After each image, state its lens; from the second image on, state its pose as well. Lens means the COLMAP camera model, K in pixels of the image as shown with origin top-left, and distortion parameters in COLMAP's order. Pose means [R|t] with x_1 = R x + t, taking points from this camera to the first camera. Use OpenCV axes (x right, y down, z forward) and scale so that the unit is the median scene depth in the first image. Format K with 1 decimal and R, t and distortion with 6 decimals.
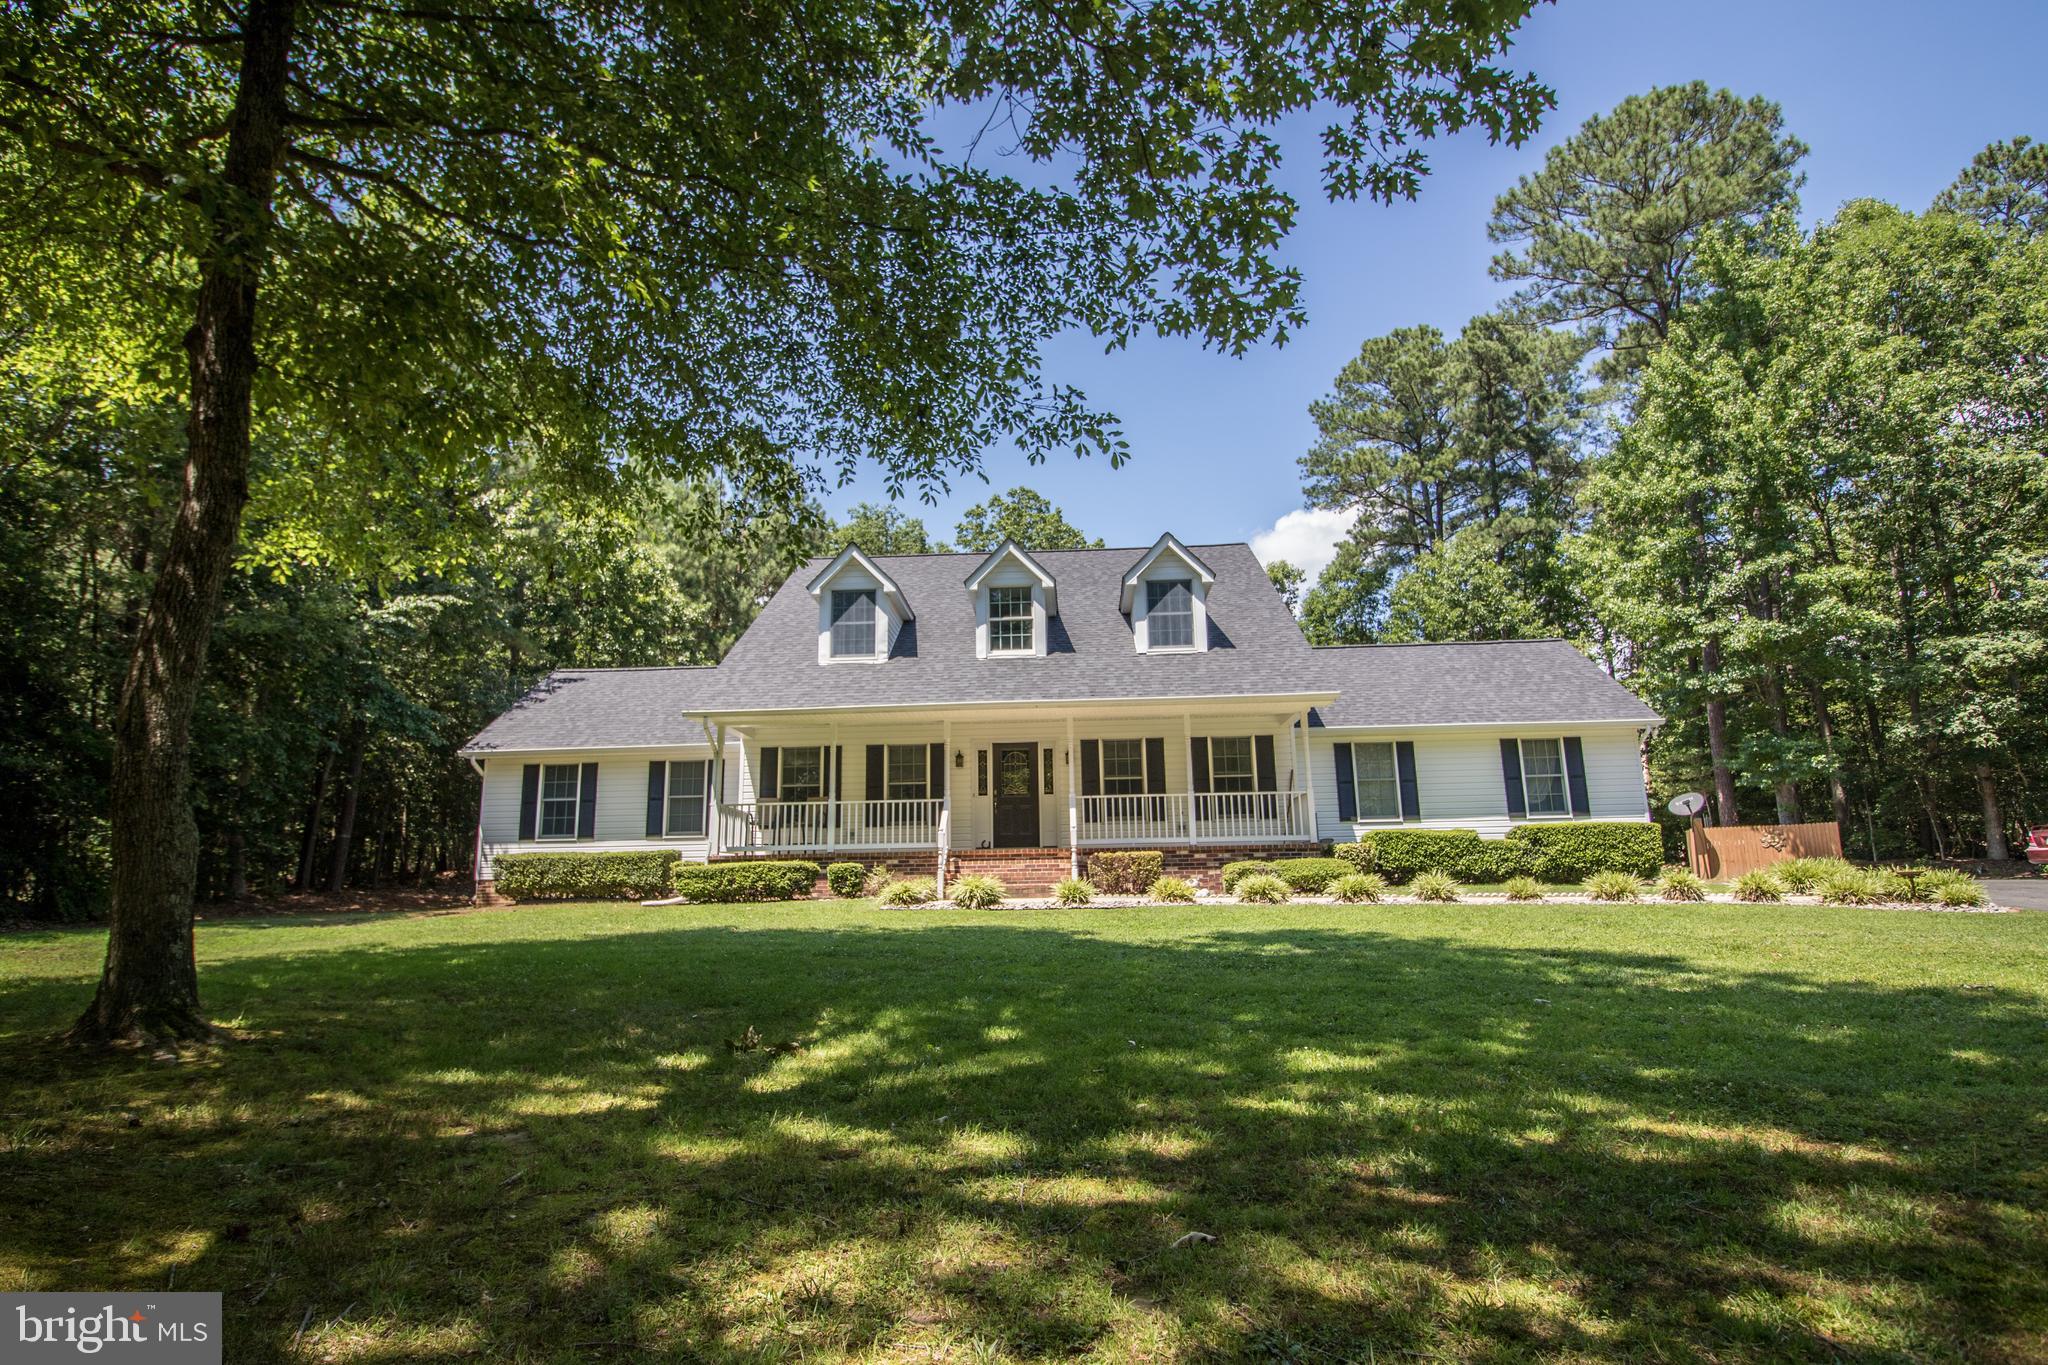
lens RADIAL K [[1086.0, 0, 1026.0], [0, 1086.0, 680.2], [0, 0, 1]] dist [0.000432, -0.014477]
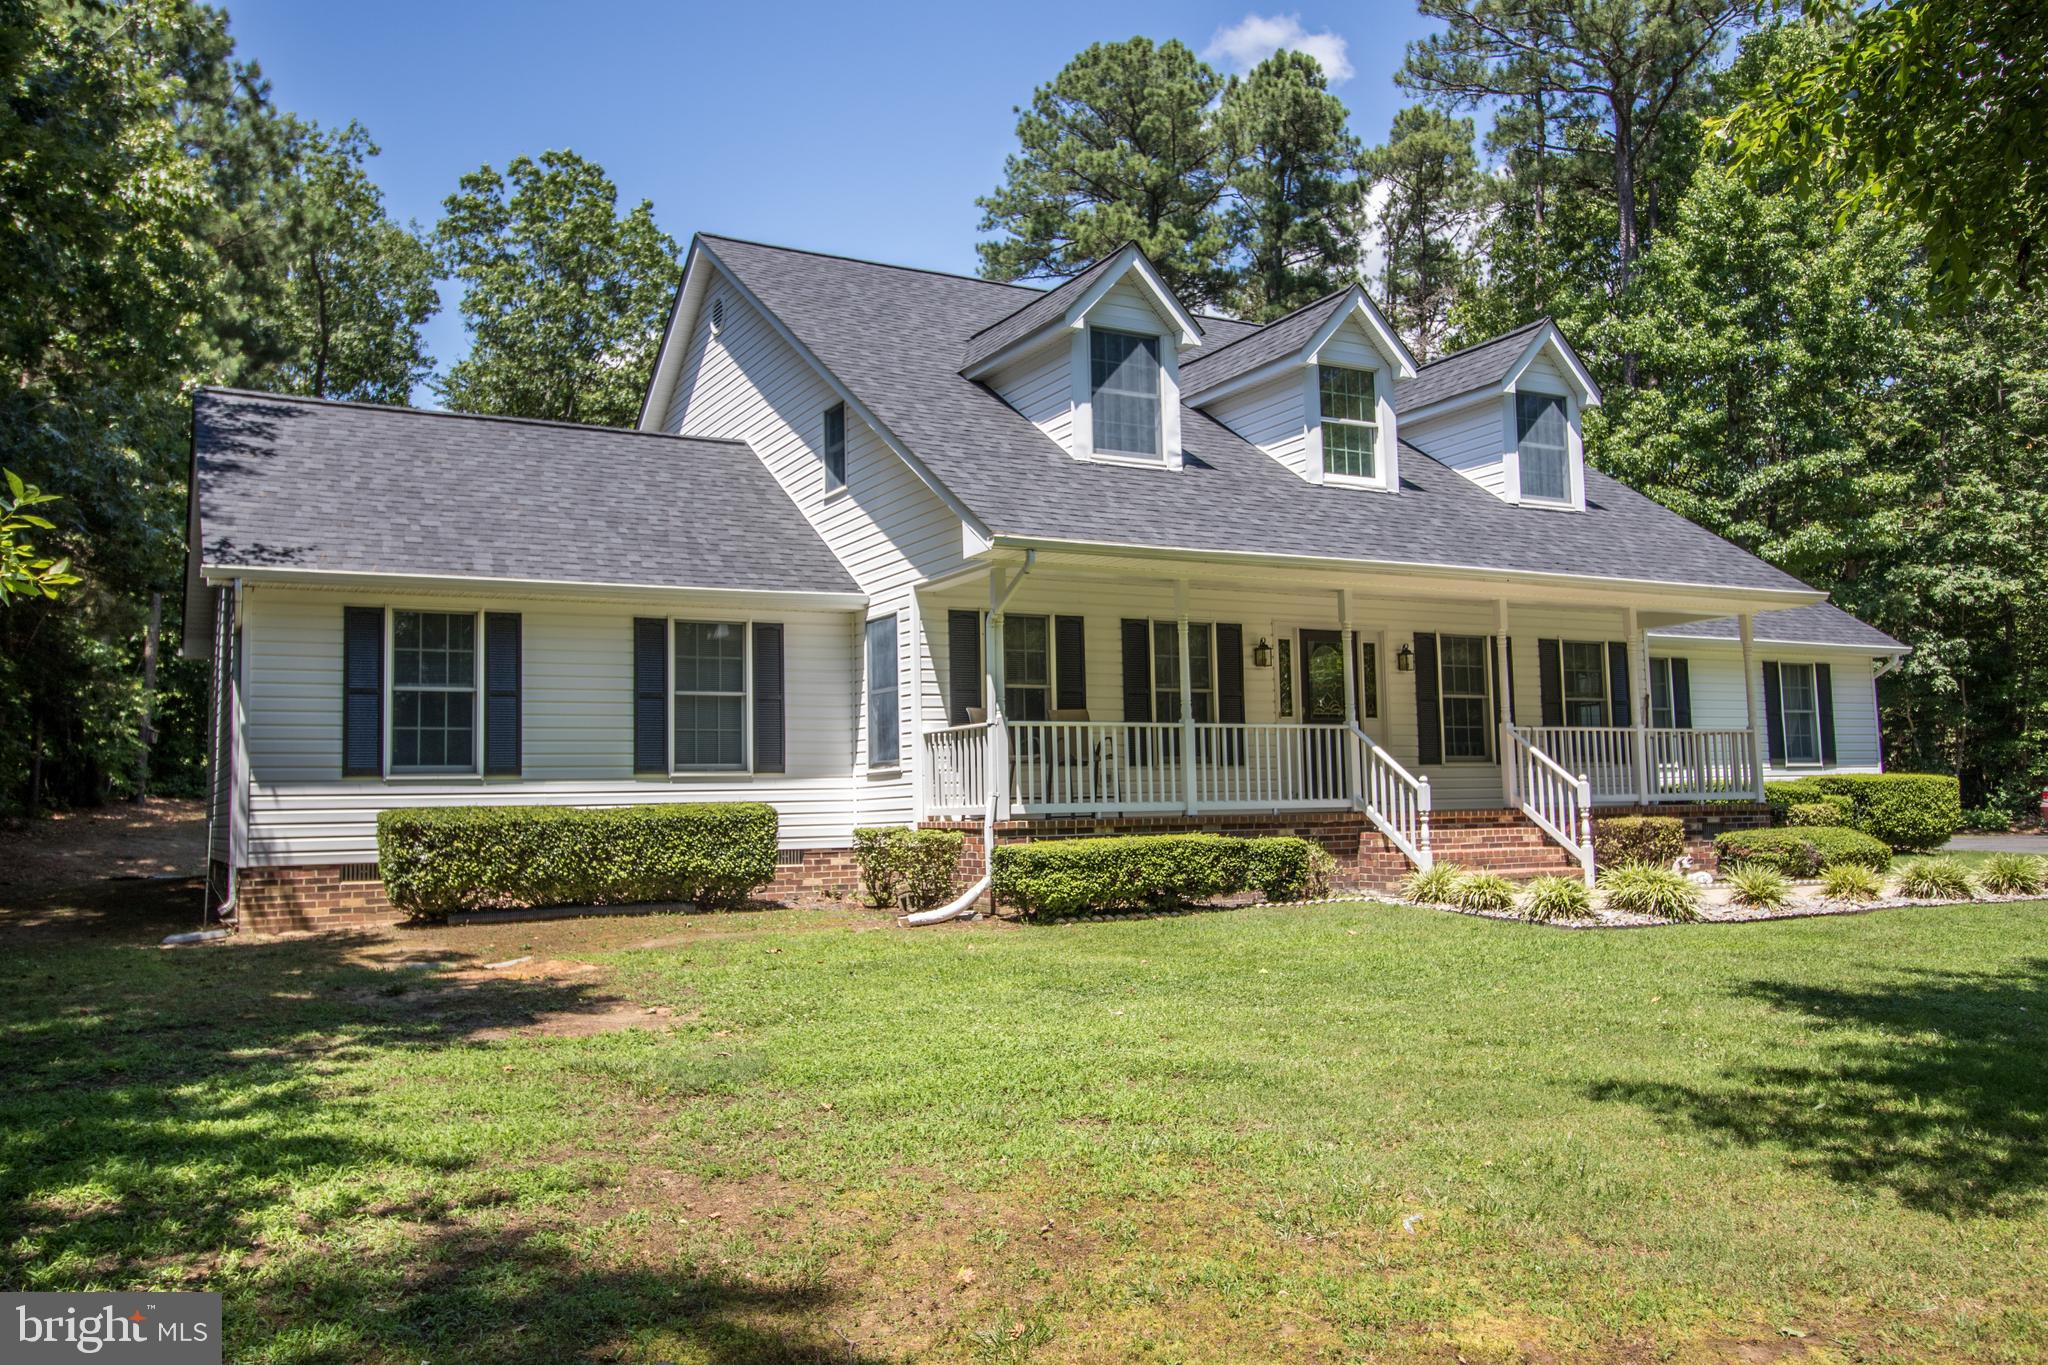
lens RADIAL K [[1602.9, 0, 1018.0], [0, 1602.9, 668.3], [0, 0, 1]] dist [0.005737, -0.000085]
pose [[0.852316, 0.047456, 0.520870, -0.617019], [-0.097240, 0.992890, 0.068656, 0.034234], [-0.513909, -0.109166, 0.850871, 0.330693]]
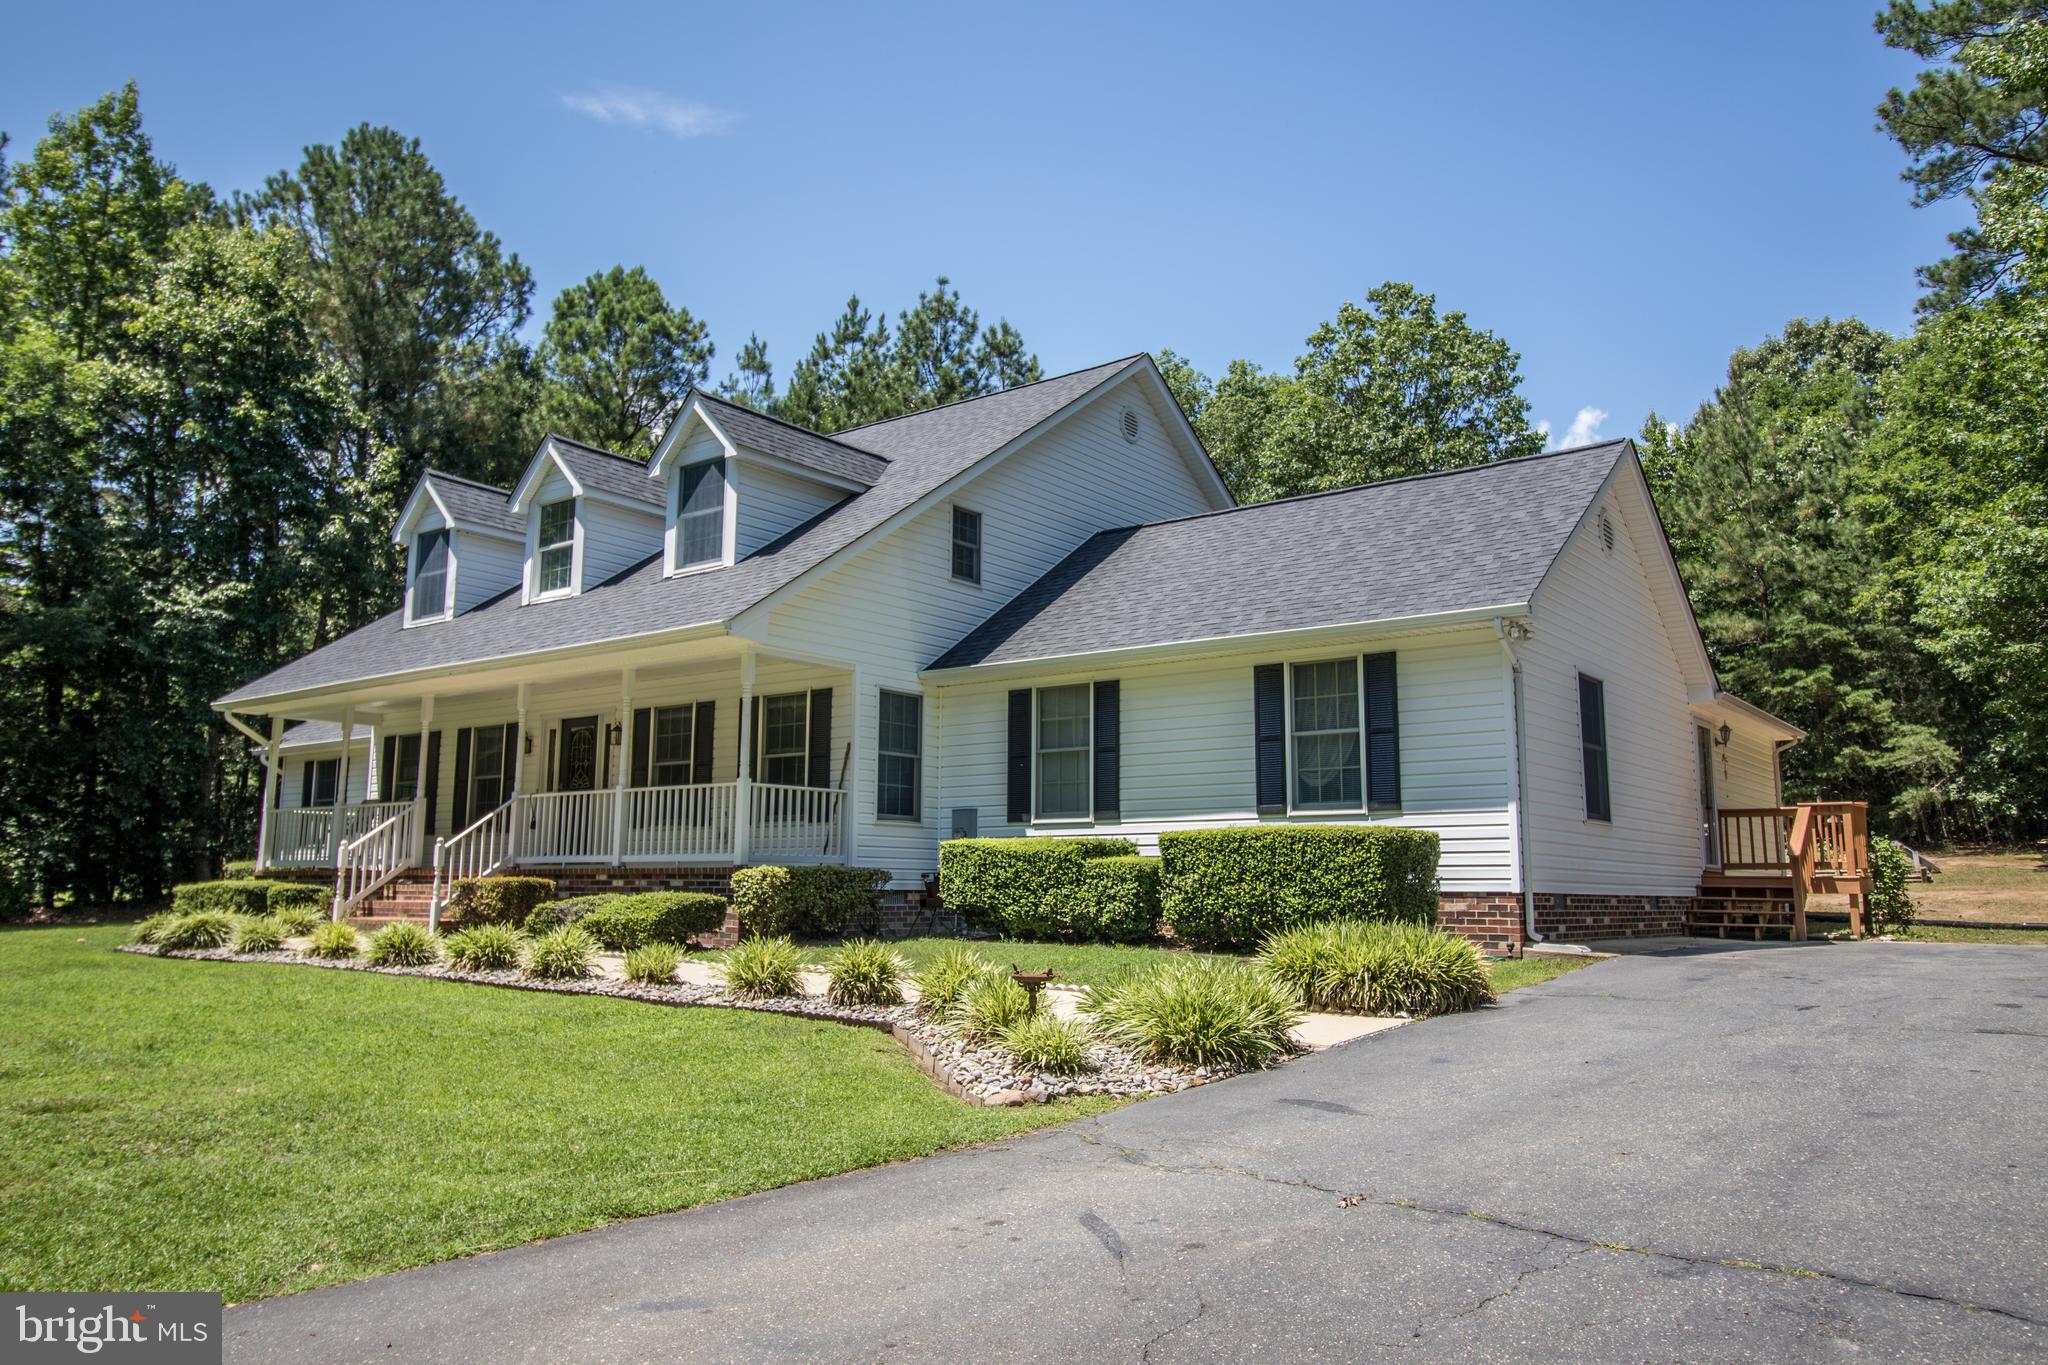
lens RADIAL K [[1464.4, 0, 1024.0], [0, 1464.4, 682.5], [0, 0, 1]] dist [0.006190, -0.002959]
pose [[0.822110, -0.057809, -0.566386, 0.785030], [0.092009, 0.995245, 0.031970, 0.030360], [0.561845, -0.078396, 0.823520, 0.366266]]
